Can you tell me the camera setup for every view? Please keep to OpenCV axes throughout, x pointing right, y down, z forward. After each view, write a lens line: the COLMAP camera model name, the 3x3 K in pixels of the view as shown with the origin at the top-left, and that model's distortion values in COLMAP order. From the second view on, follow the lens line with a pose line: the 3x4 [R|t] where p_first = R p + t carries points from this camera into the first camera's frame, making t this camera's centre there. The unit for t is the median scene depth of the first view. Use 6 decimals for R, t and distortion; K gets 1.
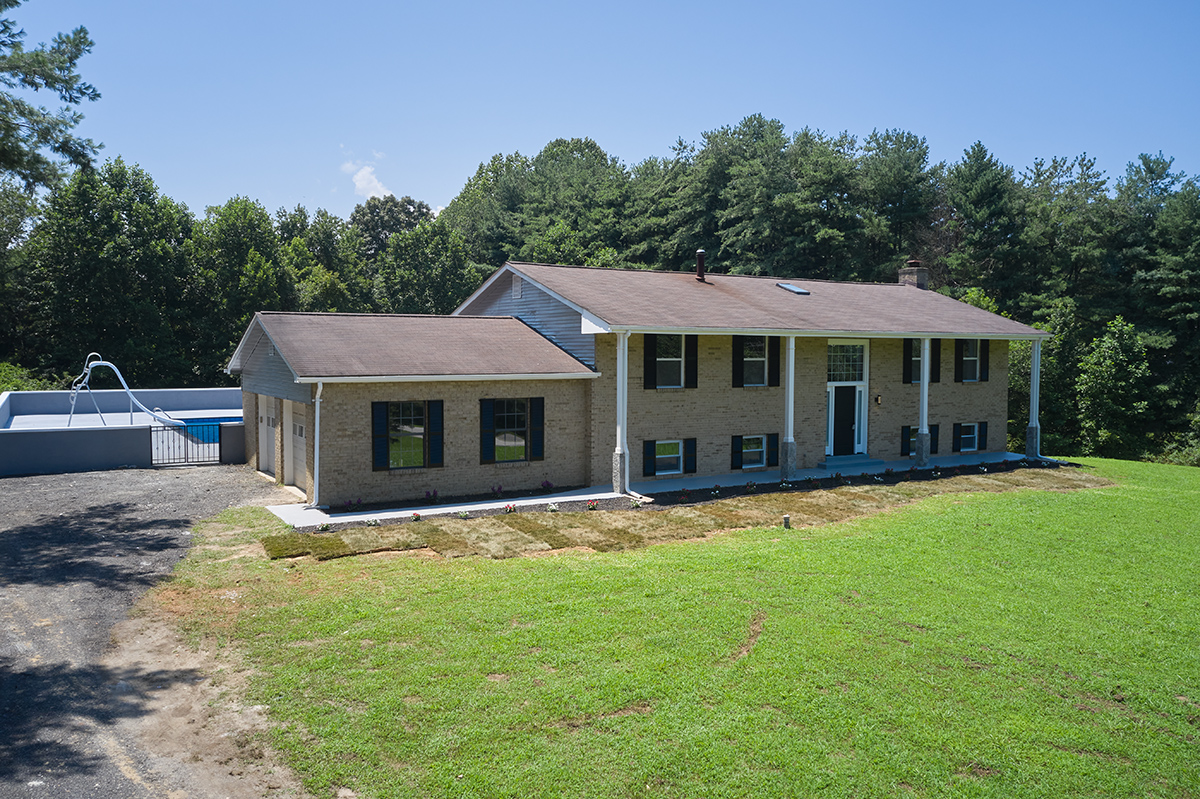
lens RADIAL K [[950.8, 0, 598.9], [0, 950.8, 393.4], [0, 0, 1]] dist [-0.019663, 0.014142]
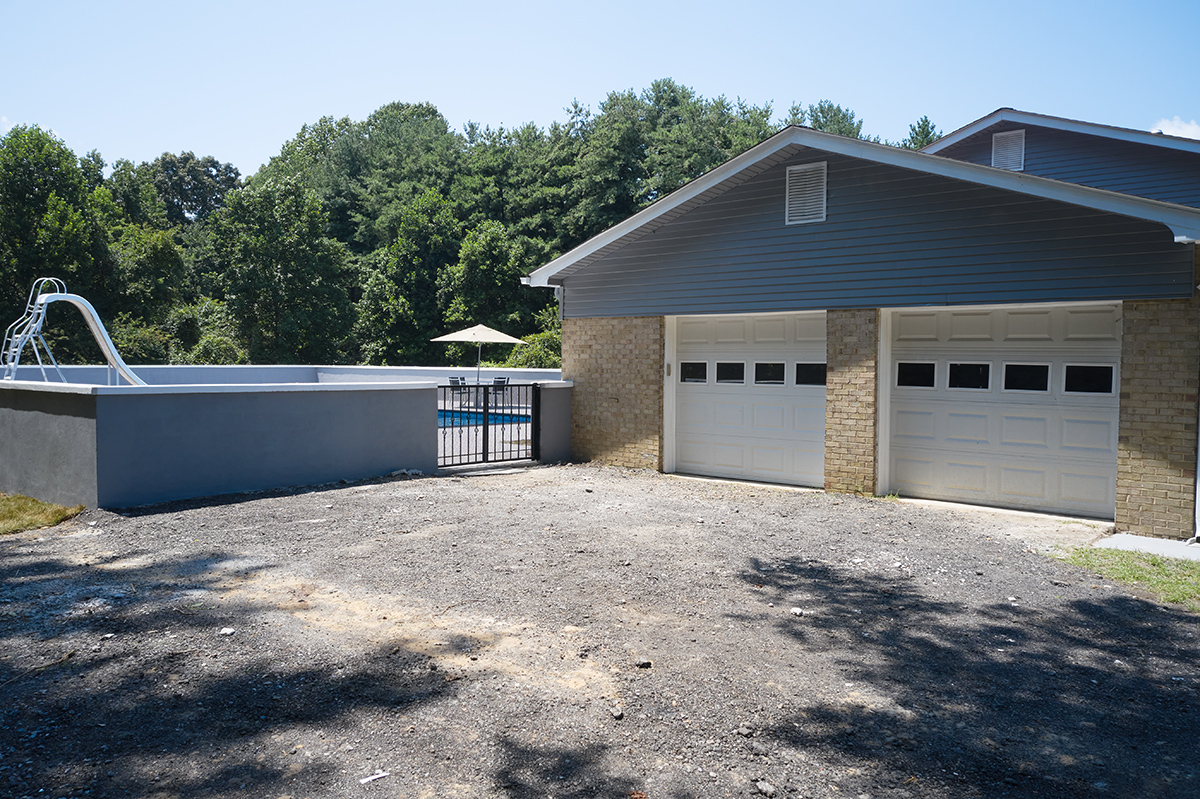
lens RADIAL K [[950.8, 0, 608.0], [0, 950.8, 391.0], [0, 0, 1]] dist [-0.019663, 0.014142]
pose [[0.956353, -0.008510, 0.292091, -0.183347], [0.011939, 0.999879, -0.009960, 0.014963], [-0.291971, 0.013013, 0.956339, 0.185077]]
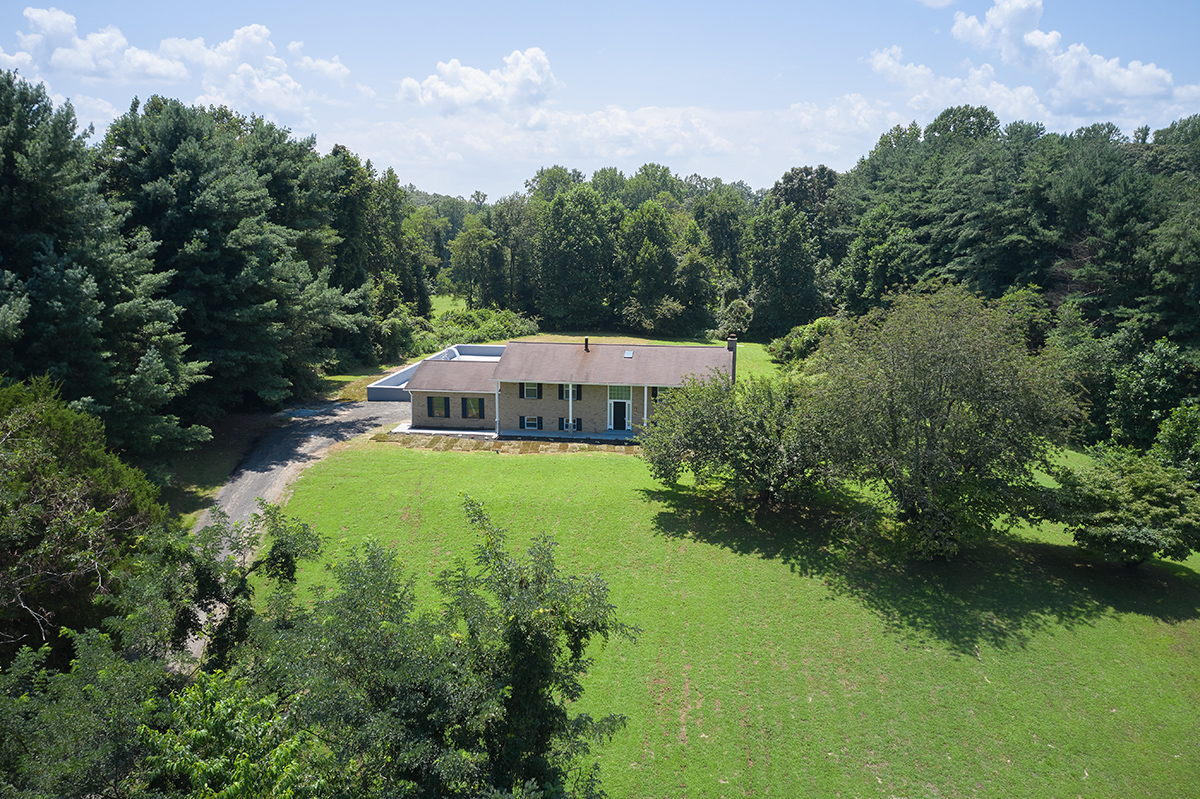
lens RADIAL K [[950.8, 0, 597.9], [0, 950.8, 396.6], [0, 0, 1]] dist [-0.019663, 0.014142]
pose [[0.772629, 0.122927, -0.622843, 0.646416], [-0.029309, 0.986935, 0.158428, -0.150829], [0.634180, -0.104152, 0.766138, -0.329927]]
